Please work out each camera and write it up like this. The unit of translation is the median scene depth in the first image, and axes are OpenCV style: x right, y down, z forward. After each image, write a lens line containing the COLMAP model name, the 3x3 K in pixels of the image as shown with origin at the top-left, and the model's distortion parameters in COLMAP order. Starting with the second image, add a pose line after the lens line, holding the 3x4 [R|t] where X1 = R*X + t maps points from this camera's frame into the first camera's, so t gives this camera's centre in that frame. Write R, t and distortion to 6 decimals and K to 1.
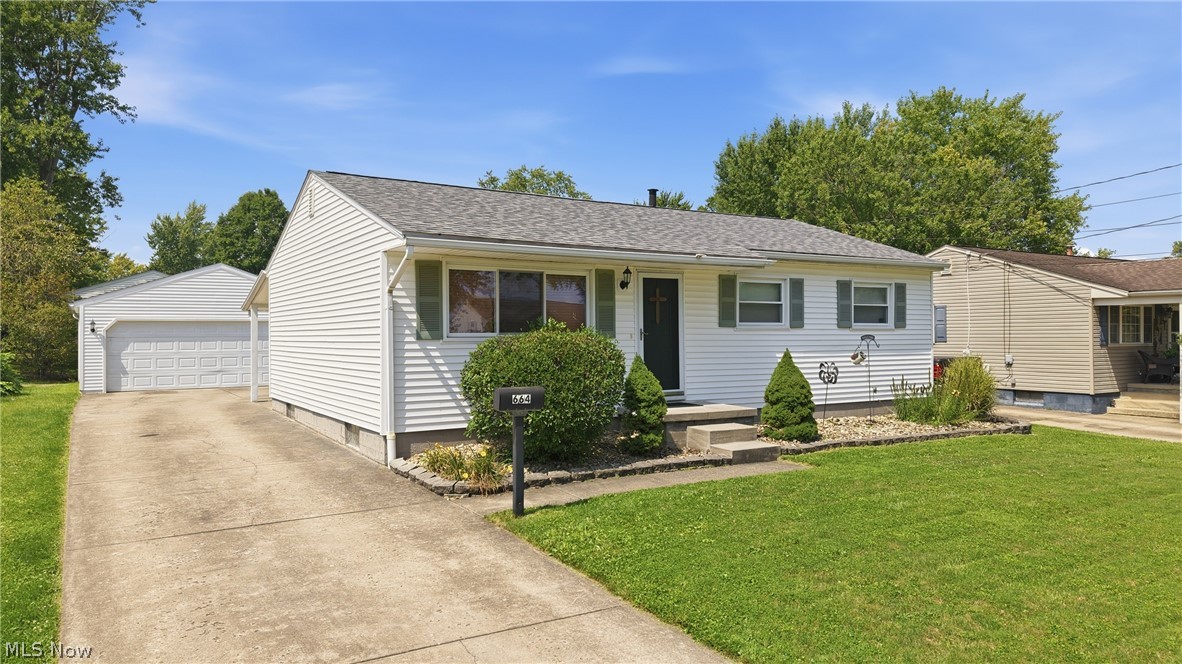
lens RADIAL K [[793.8, 0, 570.1], [0, 793.8, 336.7], [0, 0, 1]] dist [0.030982, -0.001627]
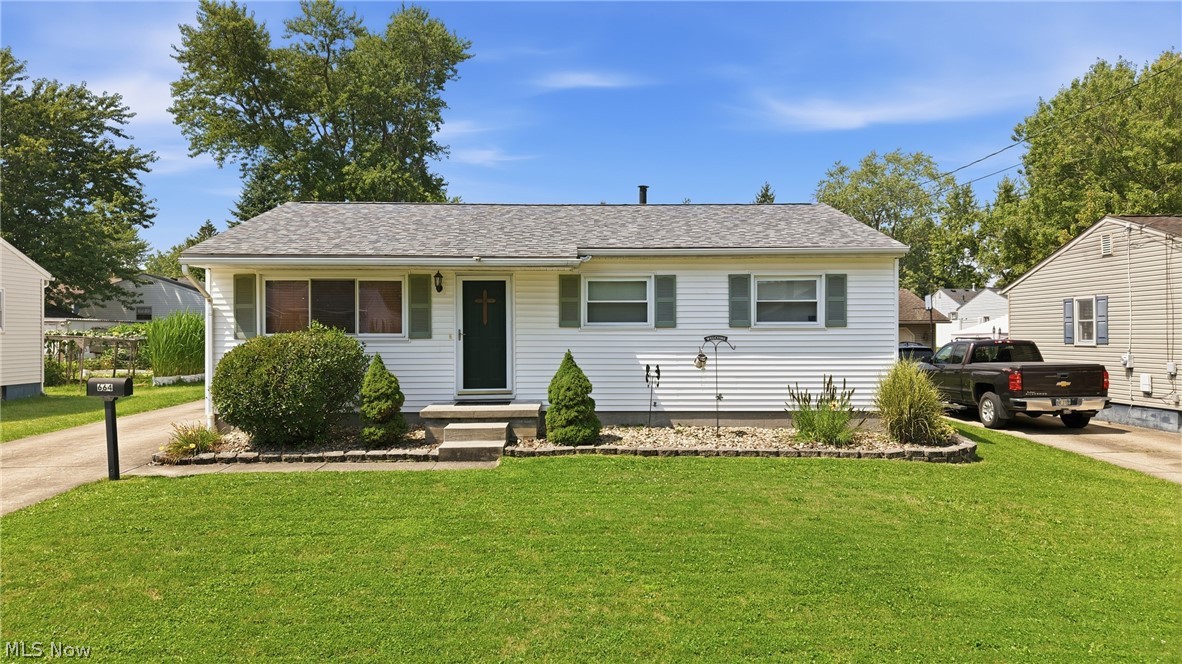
lens RADIAL K [[790.6, 0, 591.0], [0, 790.6, 332.0], [0, 0, 1]] dist [0.035549, -0.003270]
pose [[0.874640, -0.000886, -0.484772, 0.701305], [-0.001100, 0.999992, -0.003812, -0.002701], [0.484771, 0.003868, 0.874632, 0.155865]]
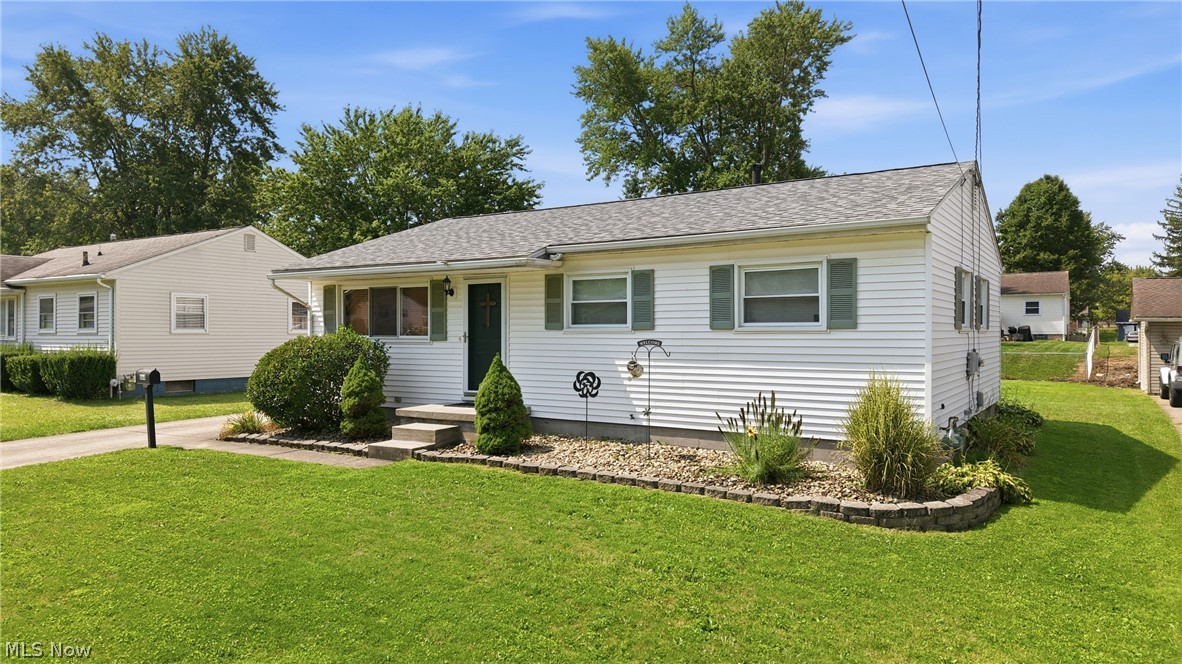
lens RADIAL K [[790.6, 0, 591.0], [0, 790.6, 332.0], [0, 0, 1]] dist [0.035549, -0.003270]
pose [[0.448310, -0.000454, -0.893878, 1.052748], [-0.002862, 0.999994, -0.001943, -0.008058], [0.893873, 0.003429, 0.448306, 0.627402]]
